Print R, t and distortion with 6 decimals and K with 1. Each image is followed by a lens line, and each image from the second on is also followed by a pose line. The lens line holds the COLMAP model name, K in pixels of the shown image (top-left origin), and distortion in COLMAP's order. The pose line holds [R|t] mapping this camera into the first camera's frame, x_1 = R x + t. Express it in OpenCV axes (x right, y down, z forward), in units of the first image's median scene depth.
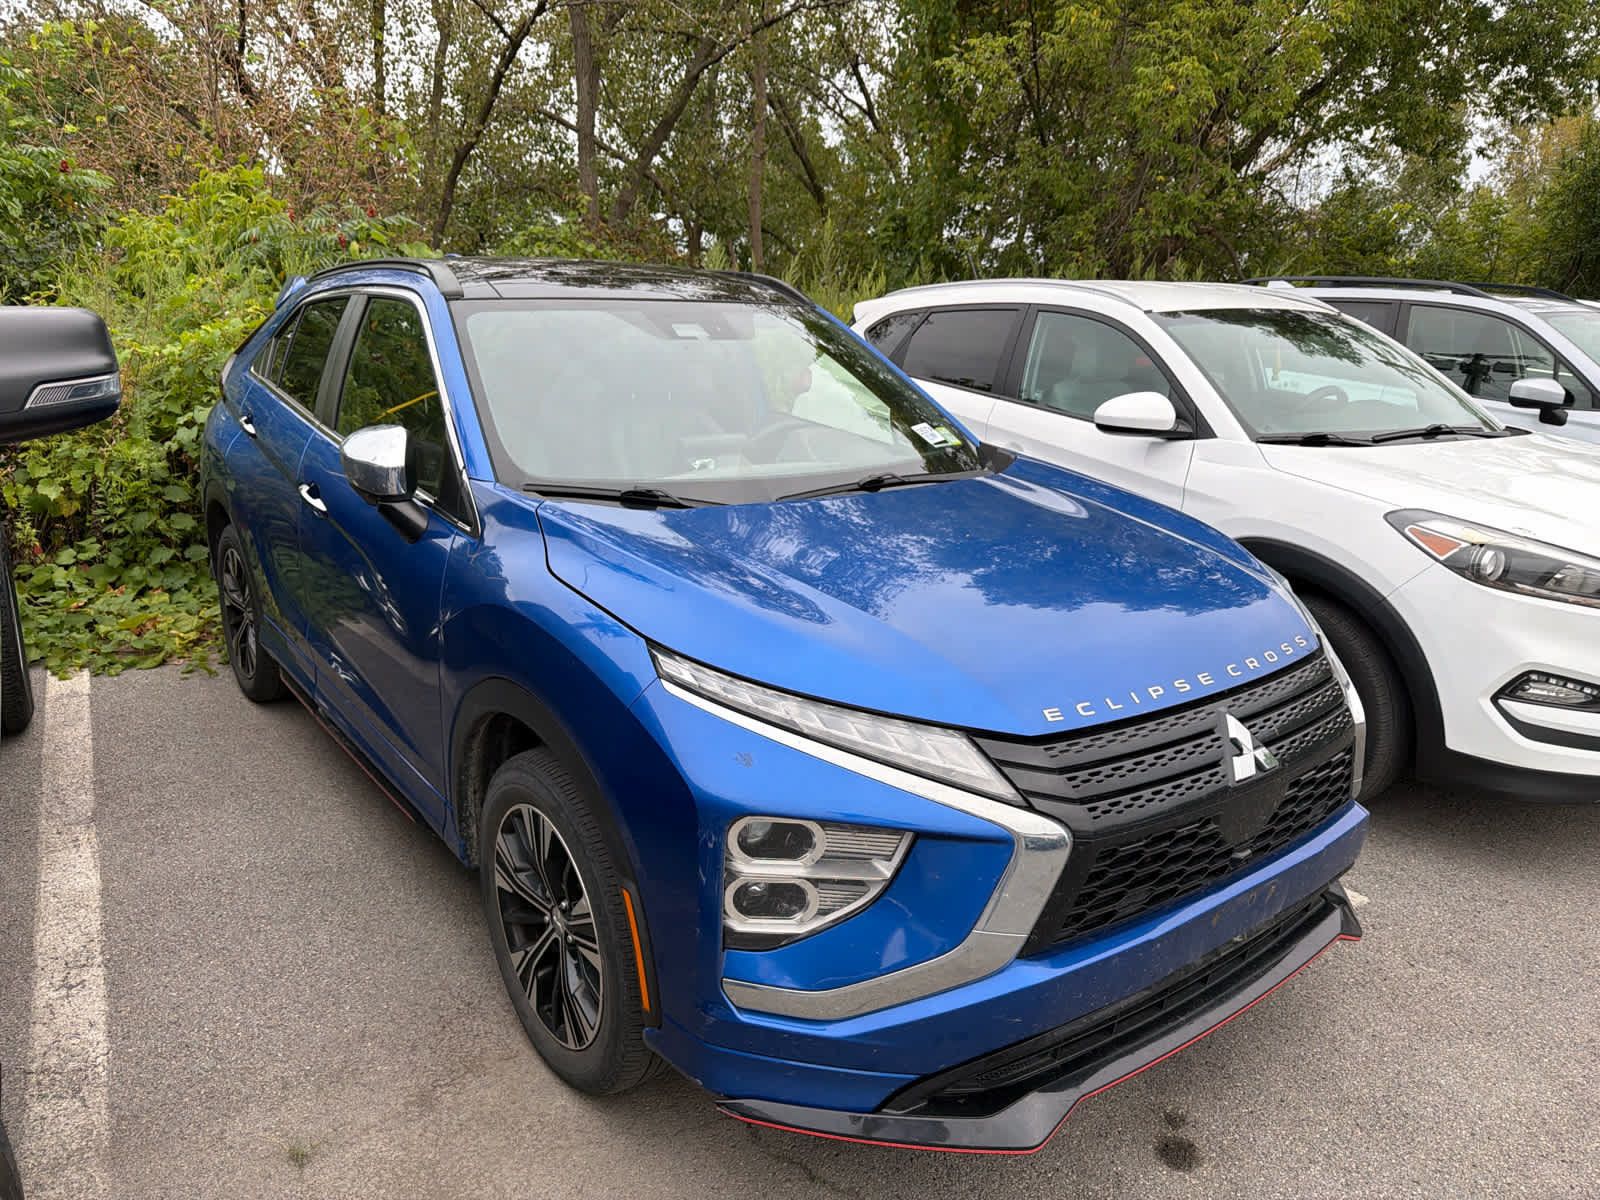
lens RADIAL K [[1178.7, 0, 793.8], [0, 1178.7, 596.0], [0, 0, 1]] dist [-0.000264, -0.010471]
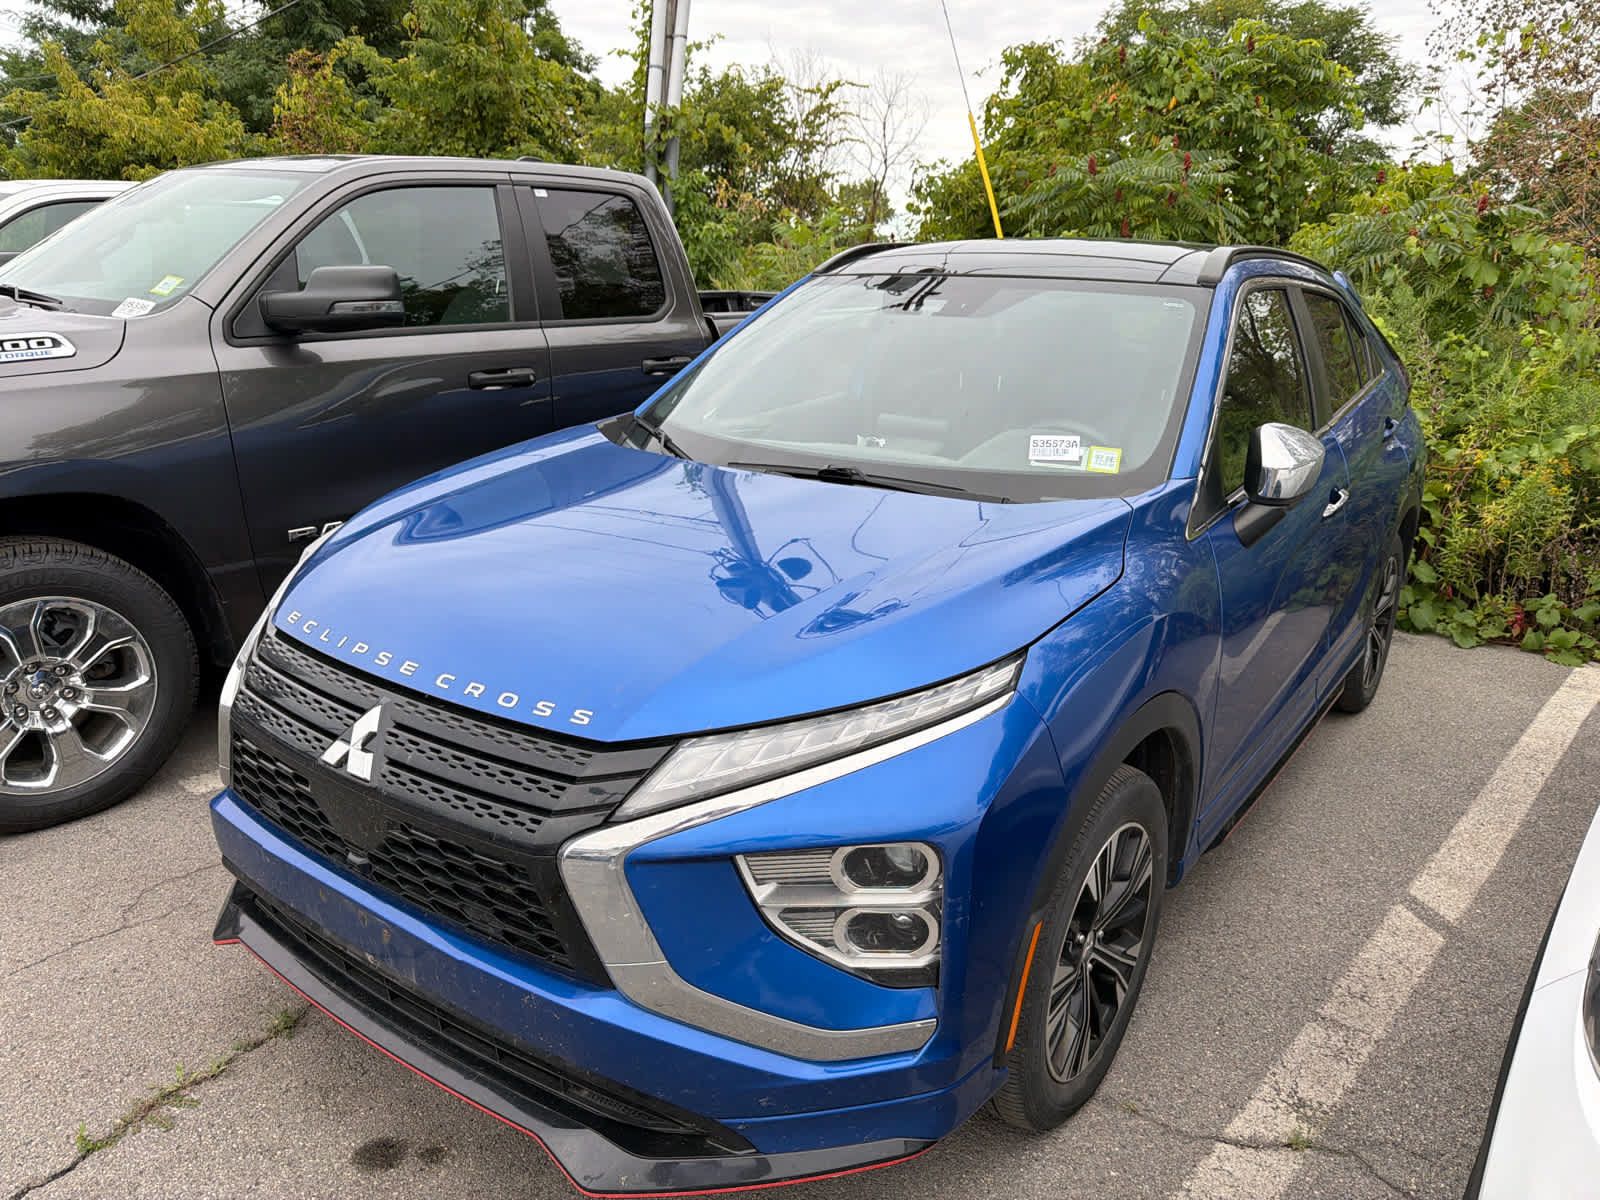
lens RADIAL K [[1153.7, 0, 800.7], [0, 1153.7, 604.4], [0, 0, 1]] dist [0.003326, -0.004828]
pose [[0.275350, 0.254764, -0.926972, 0.658665], [-0.260168, 0.948012, 0.183266, -0.114357], [0.925470, 0.190706, 0.327317, 0.523054]]
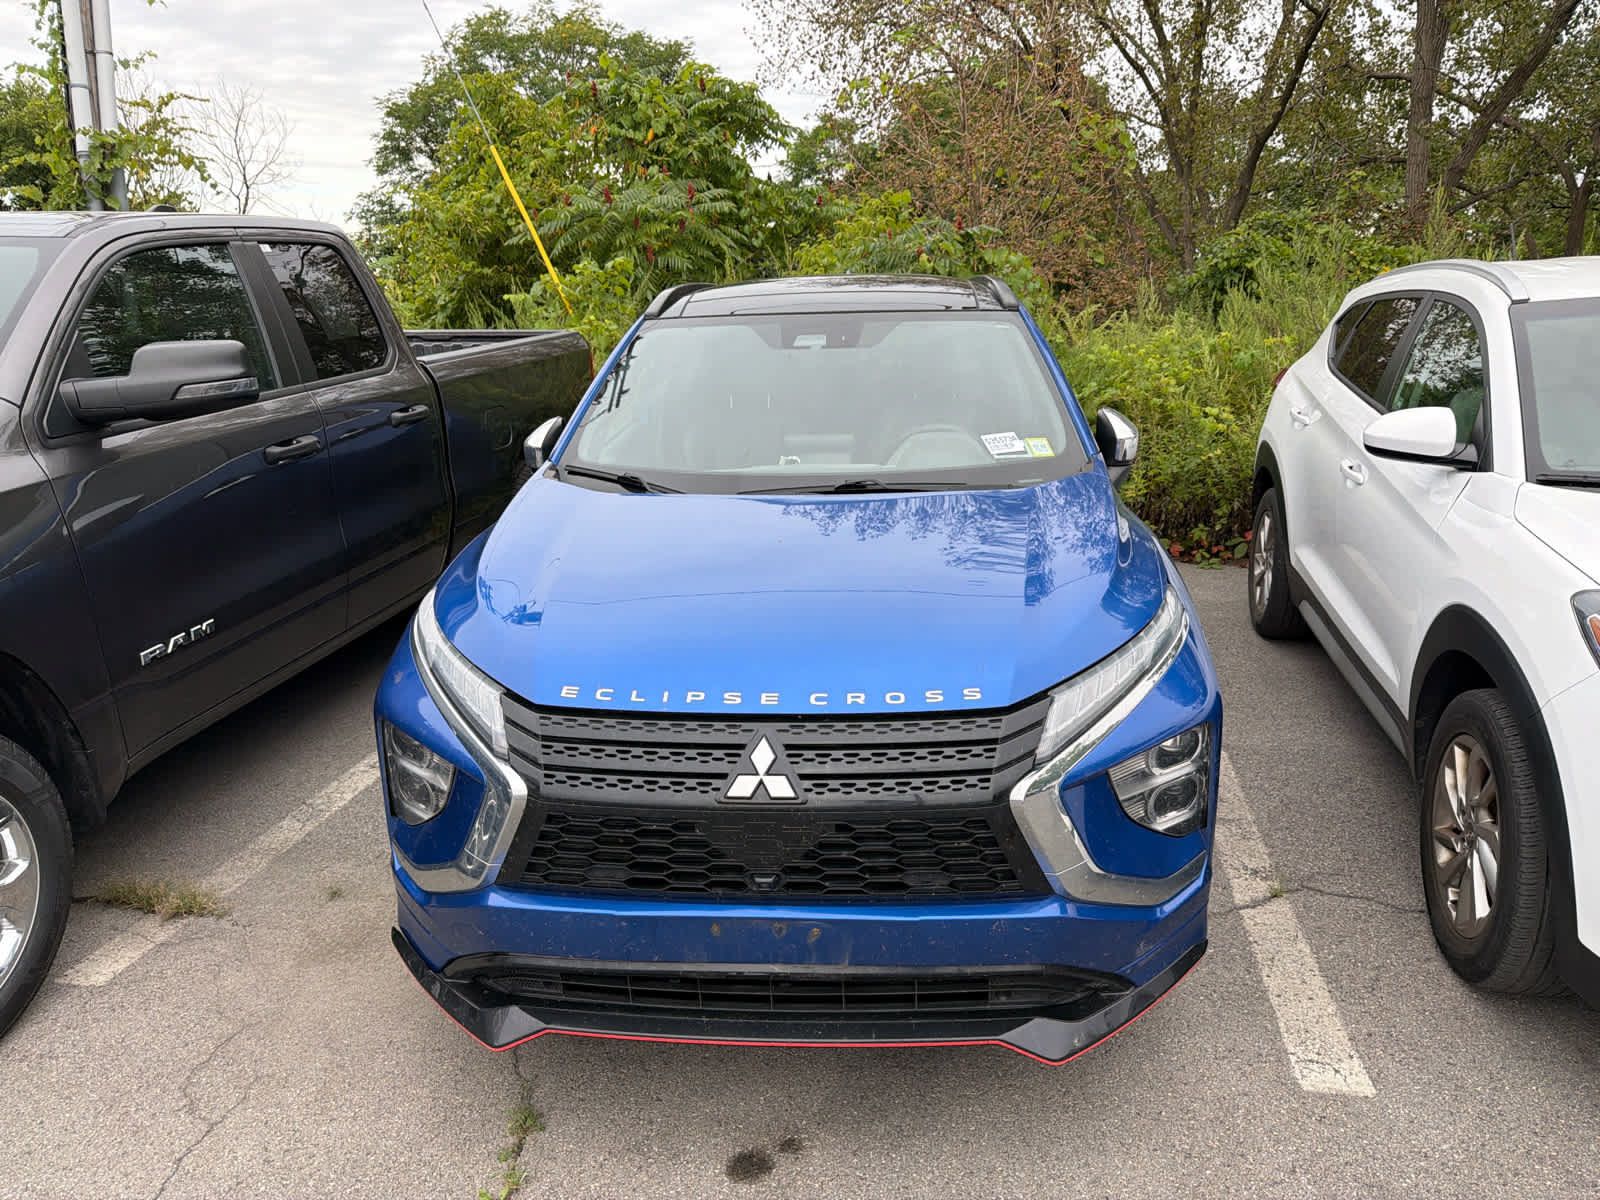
lens RADIAL K [[1178.7, 0, 793.8], [0, 1178.7, 596.0], [0, 0, 1]] dist [-0.000264, -0.010471]
pose [[0.738333, 0.135422, -0.660701, 0.540389], [-0.128746, 0.989919, 0.059027, -0.041215], [0.662034, 0.041481, 0.748325, 0.140483]]
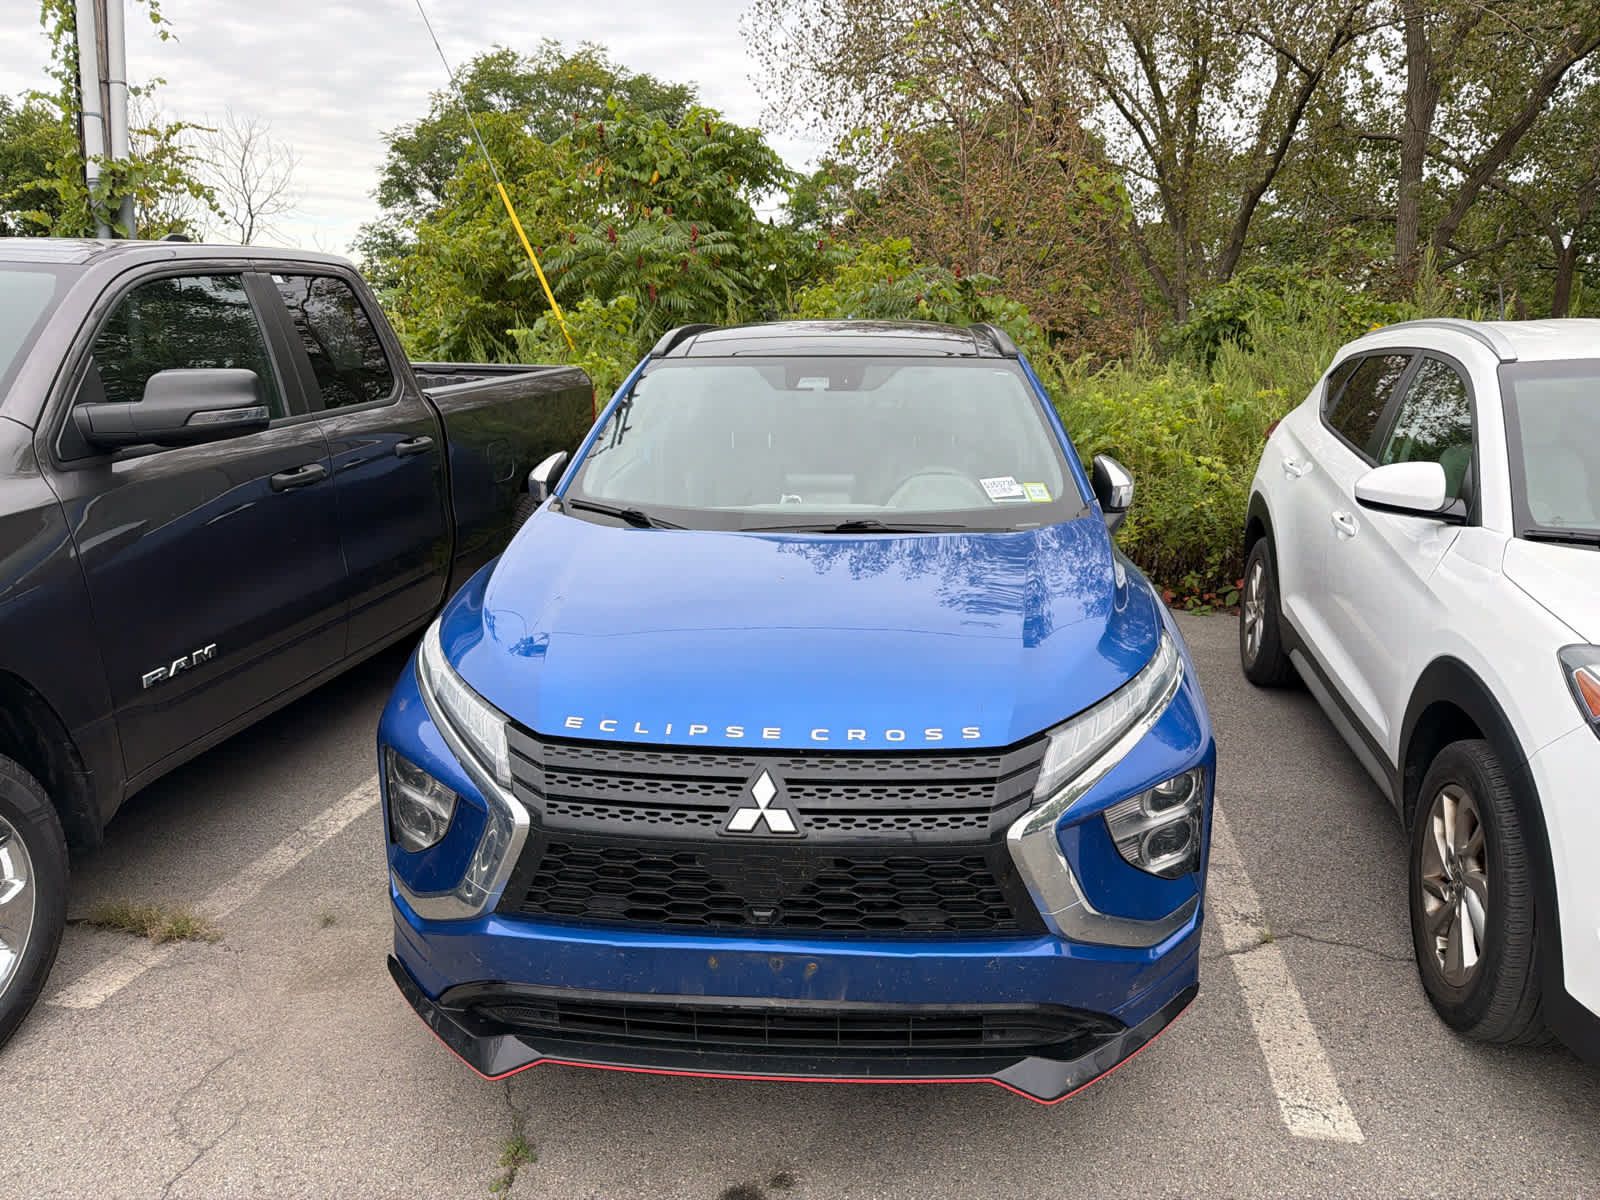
lens RADIAL K [[1177.6, 0, 793.2], [0, 1177.6, 597.4], [0, 0, 1]] dist [0.004591, -0.014618]
pose [[0.740872, 0.130876, -0.658772, 0.541636], [-0.150826, 0.988200, 0.026699, -0.039962], [0.654493, 0.079580, 0.751869, 0.129054]]
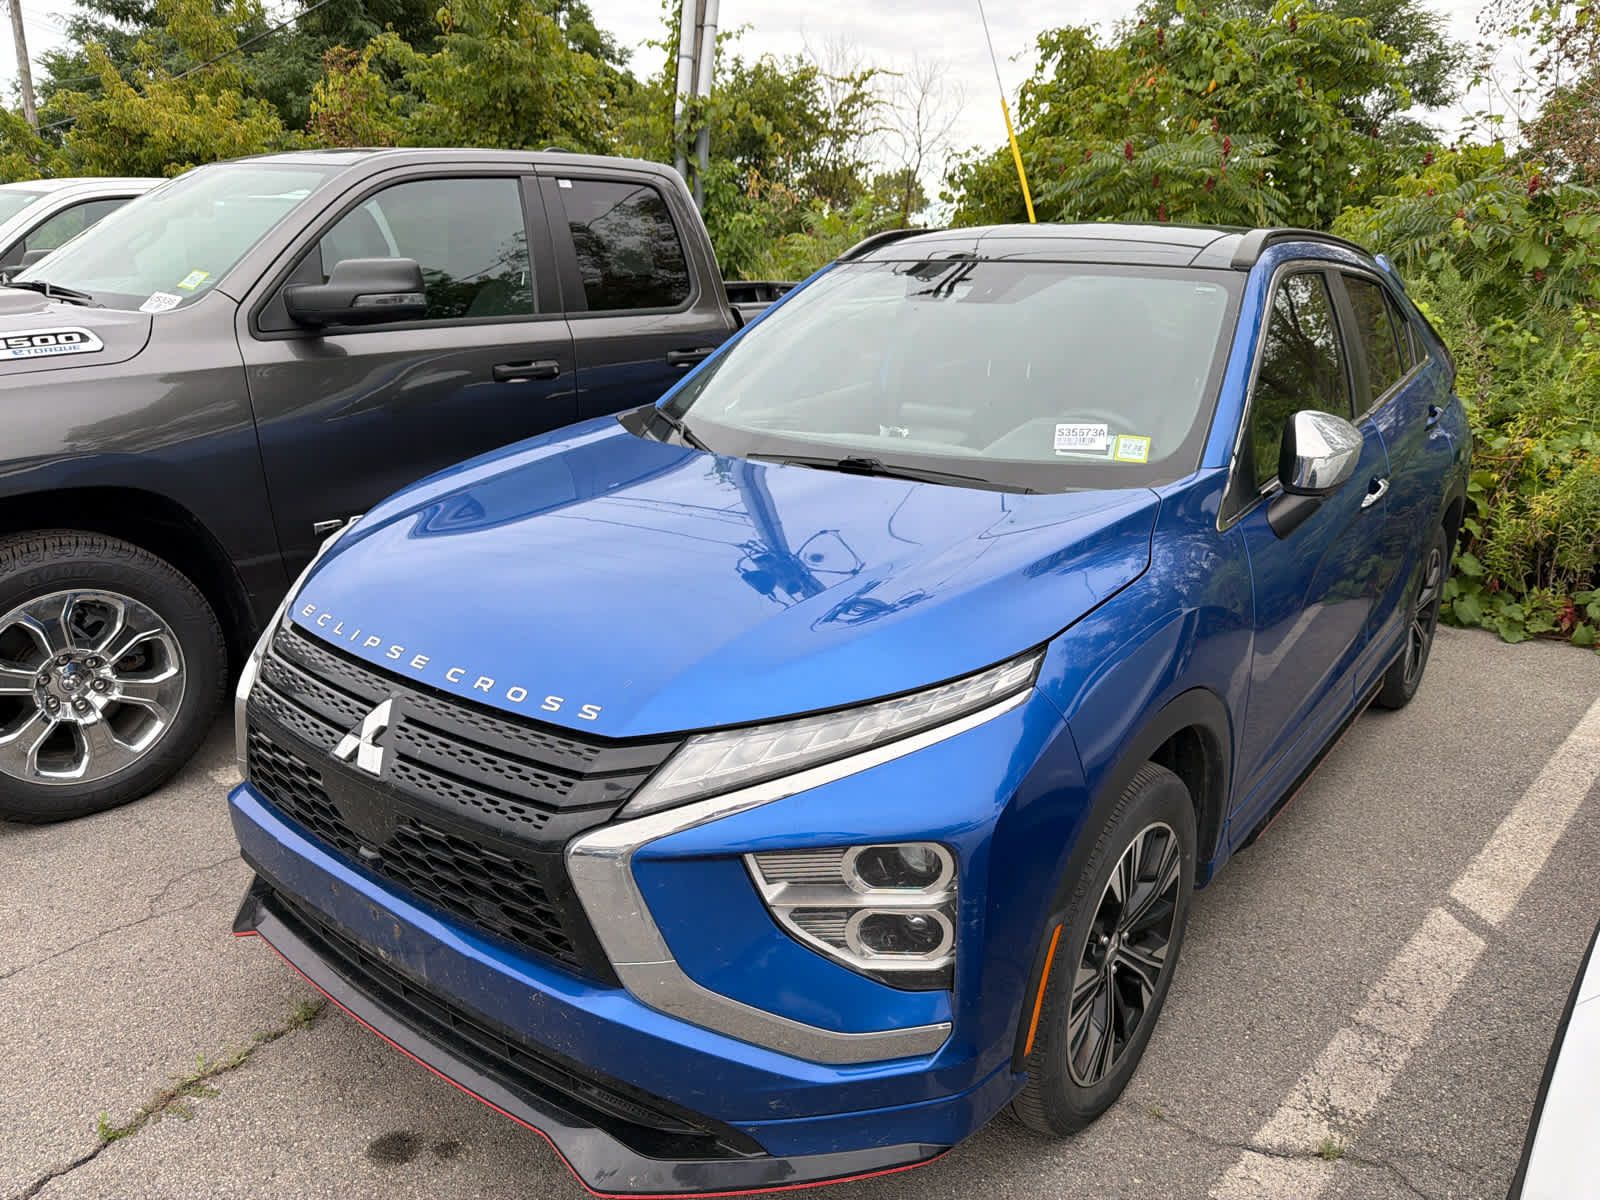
lens RADIAL K [[1154.4, 0, 793.2], [0, 1154.4, 608.5], [0, 0, 1]] dist [0.001907, -0.005423]
pose [[0.241367, 0.264069, -0.933814, 0.651839], [-0.253839, 0.945942, 0.201888, -0.114938], [0.936647, 0.188310, 0.295351, 0.533782]]
